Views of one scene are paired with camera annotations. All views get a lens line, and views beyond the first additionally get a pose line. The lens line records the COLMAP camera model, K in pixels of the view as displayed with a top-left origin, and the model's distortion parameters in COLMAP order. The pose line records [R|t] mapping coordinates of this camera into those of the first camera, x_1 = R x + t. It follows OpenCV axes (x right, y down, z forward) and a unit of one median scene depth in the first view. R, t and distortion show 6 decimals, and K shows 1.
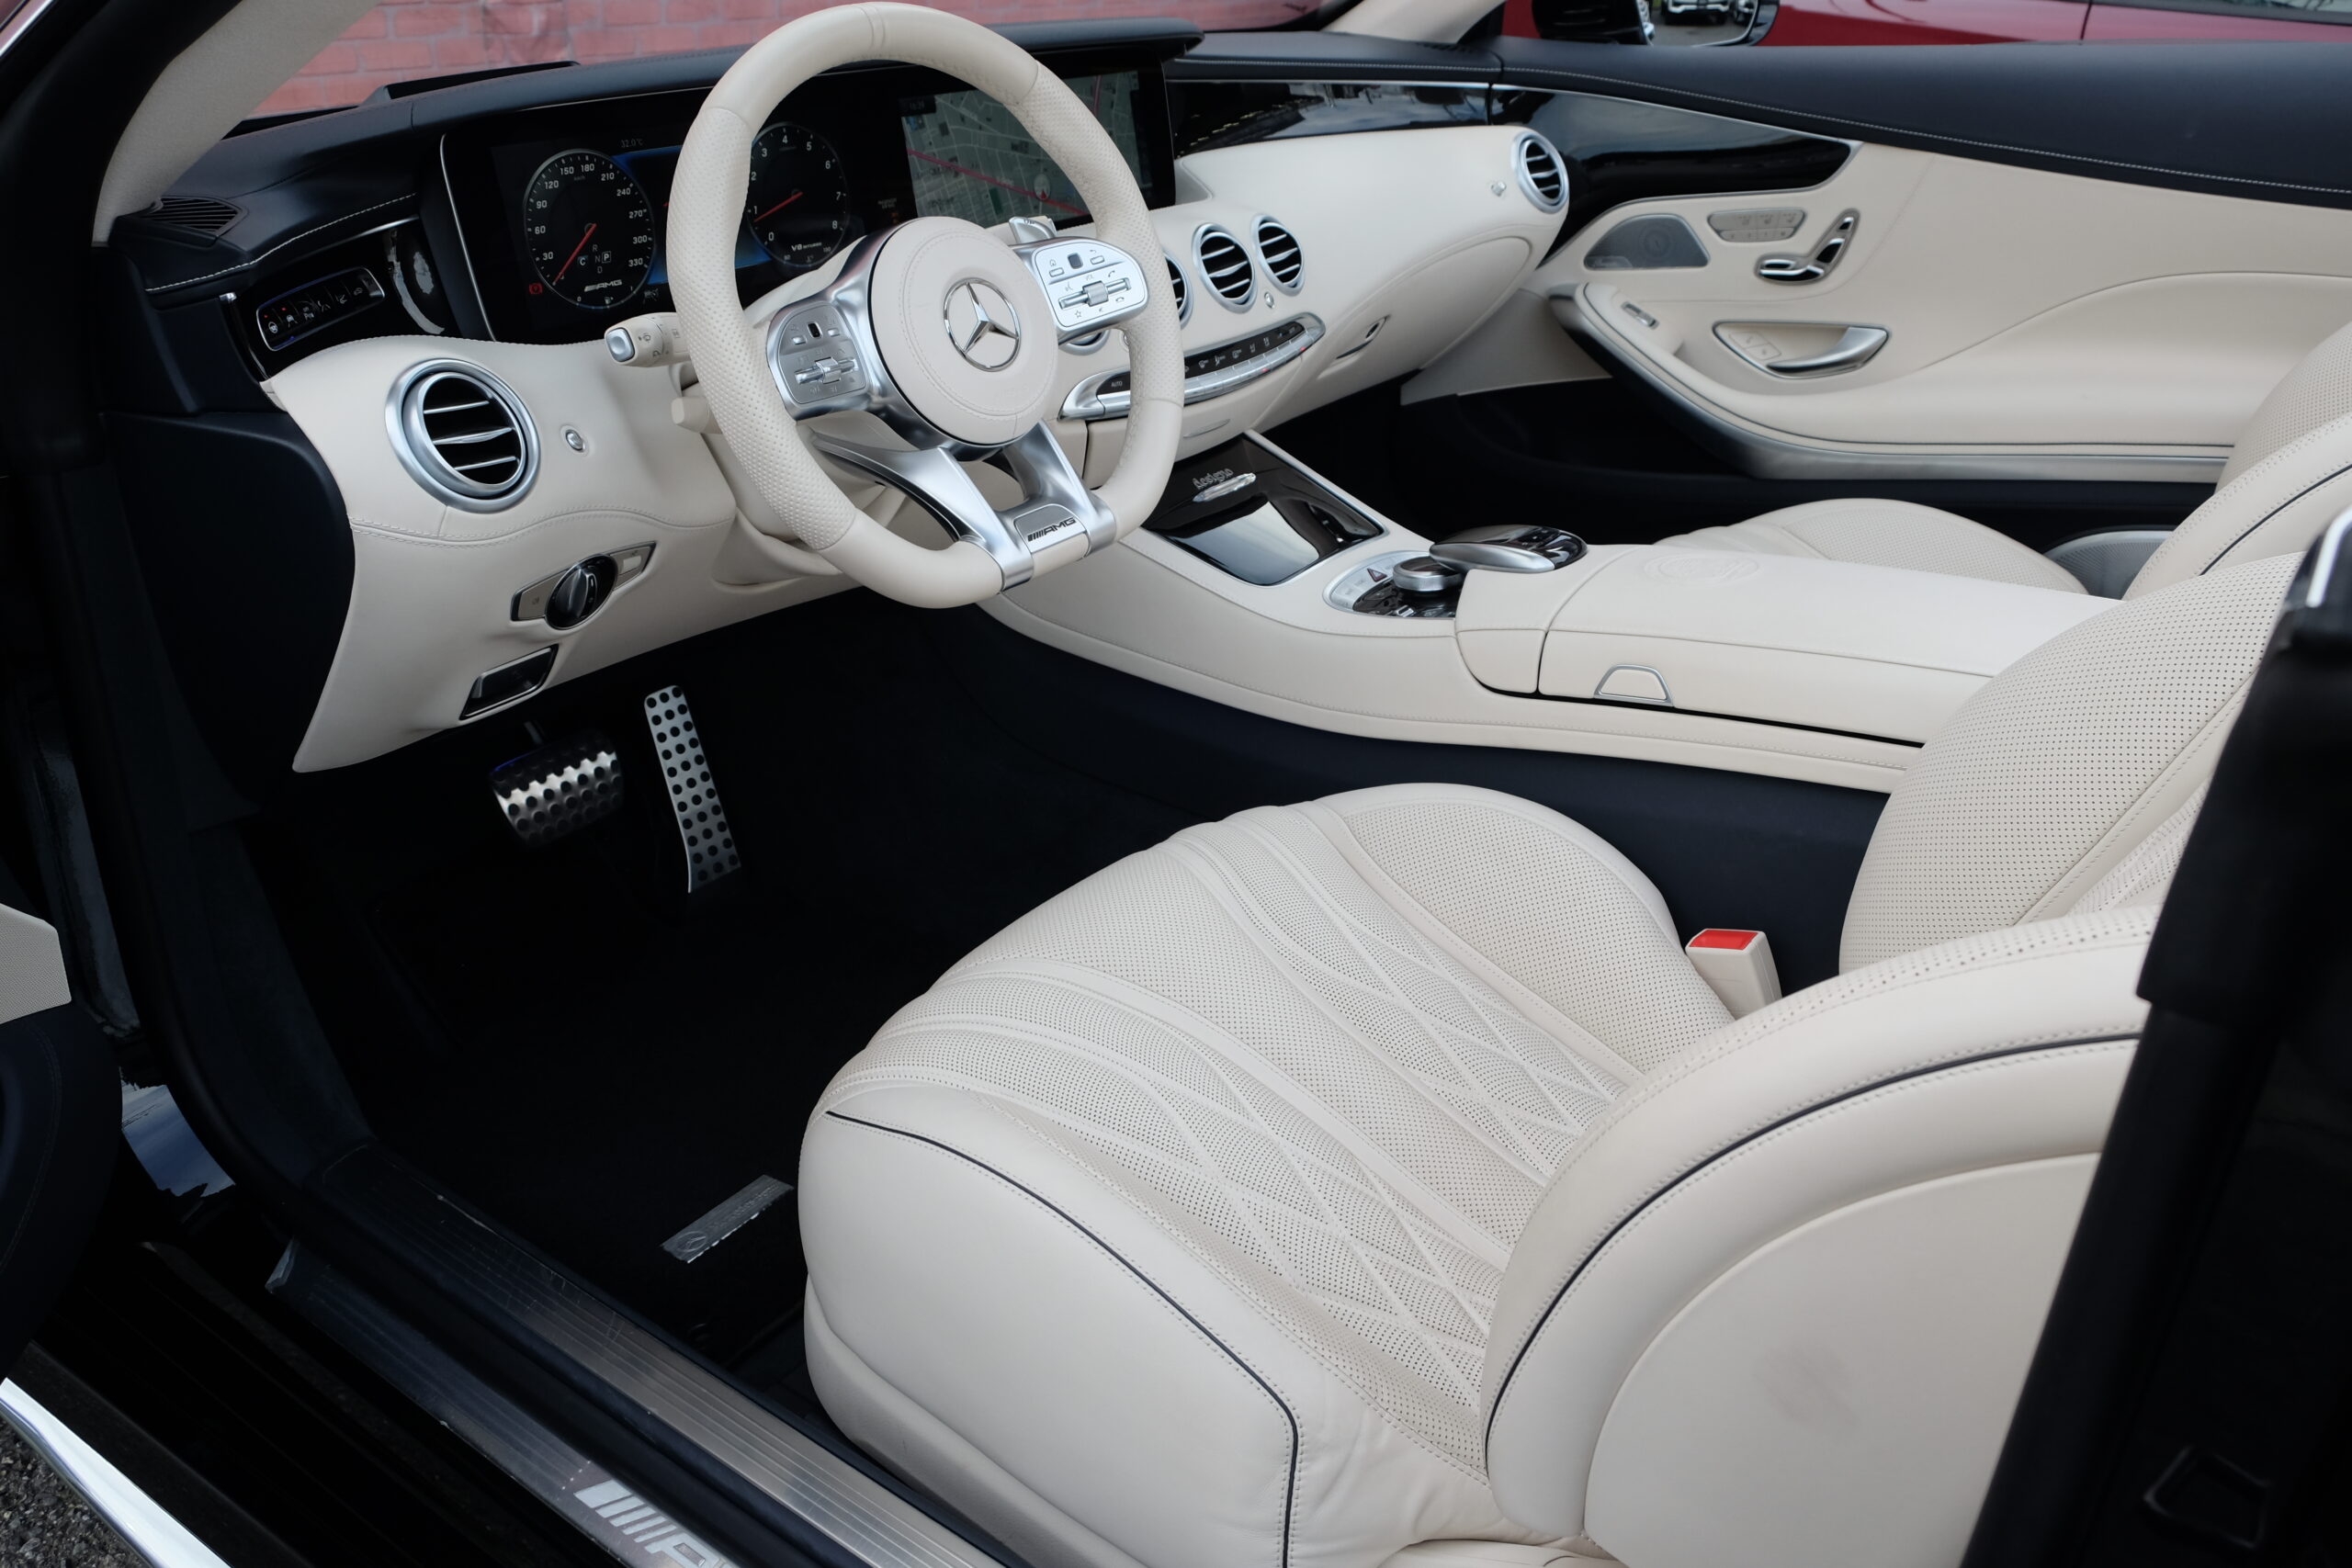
lens RADIAL K [[1877.8, 0, 1158.3], [0, 1877.8, 701.4], [0, 0, 1]] dist [-0.001930, 0.241900]
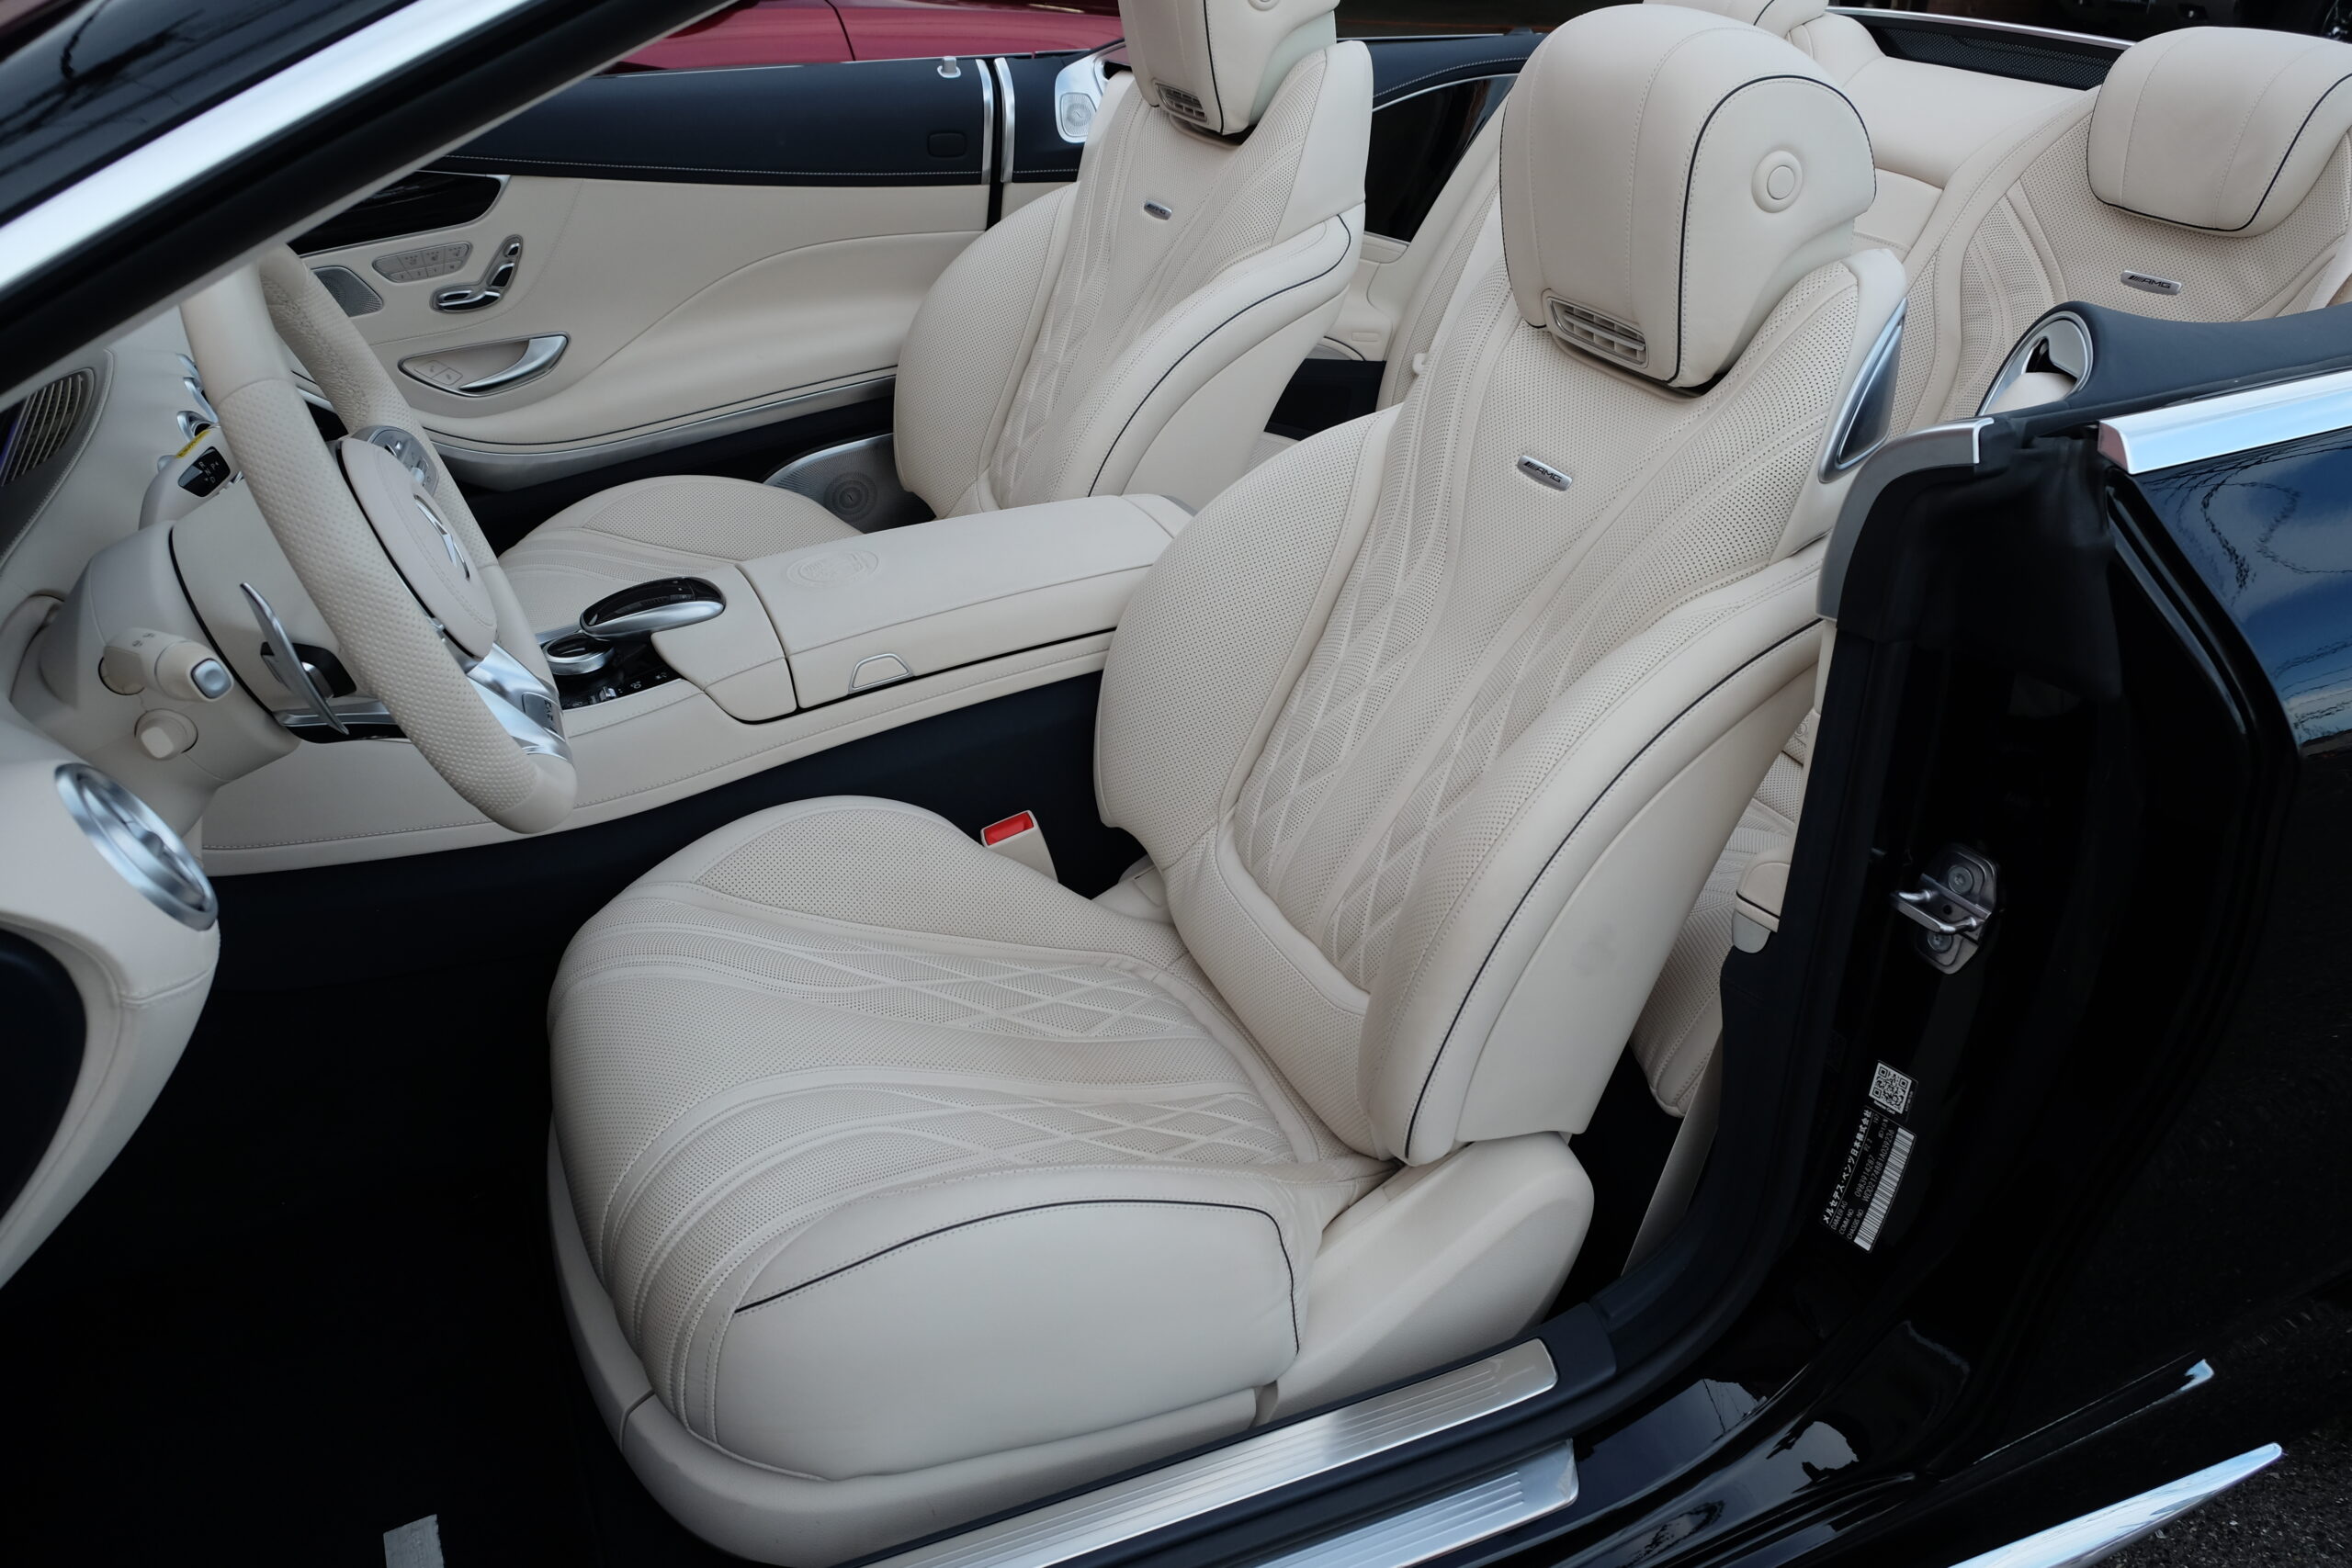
lens RADIAL K [[1917.3, 0, 1176.0], [0, 1917.3, 784.0], [0, 0, 1]] dist [0.035810, 0.000740]
pose [[0.493716, -0.398599, 0.772893, -0.532809], [0.329438, 0.908253, 0.257967, -0.165722], [-0.804808, 0.127258, 0.579733, 0.109899]]
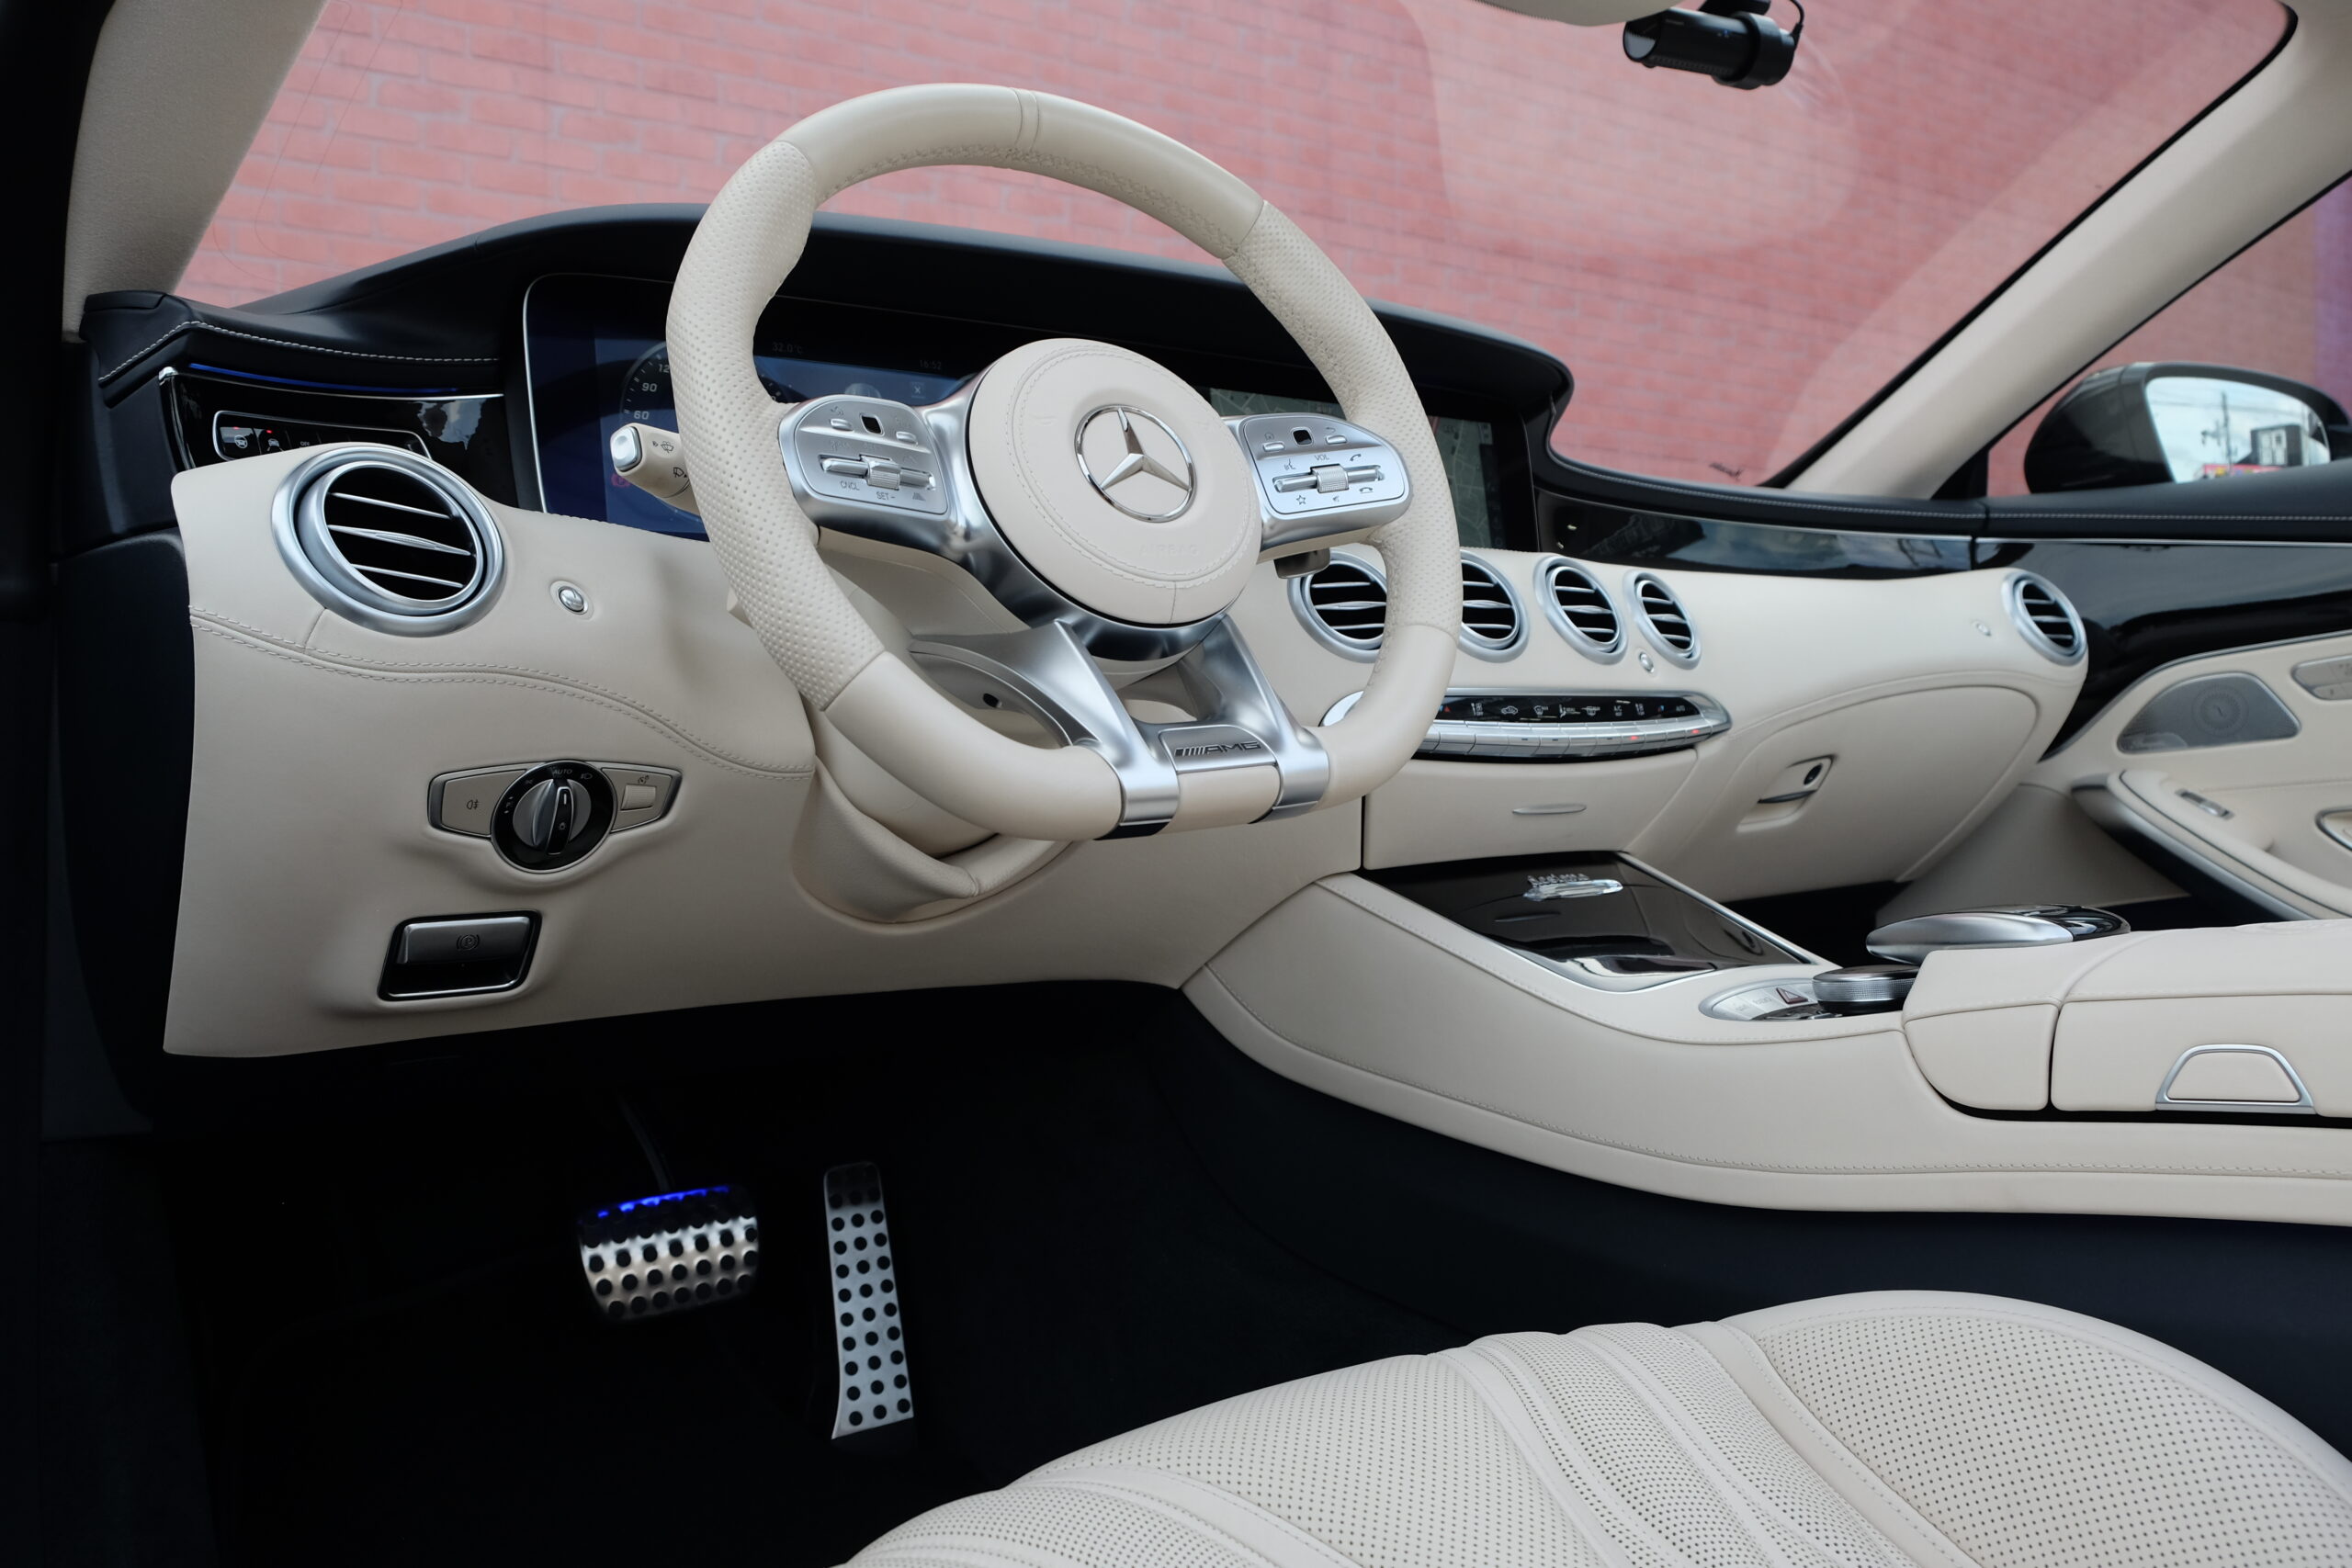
lens RADIAL K [[1847.2, 0, 1176.0], [0, 1847.2, 784.0], [0, 0, 1]] dist [-0.002974, 0.005108]
pose [[0.963941, 0.010464, -0.265912, 0.077689], [-0.105364, 0.932578, -0.345249, 0.109842], [0.244371, 0.360818, 0.900052, 0.323097]]
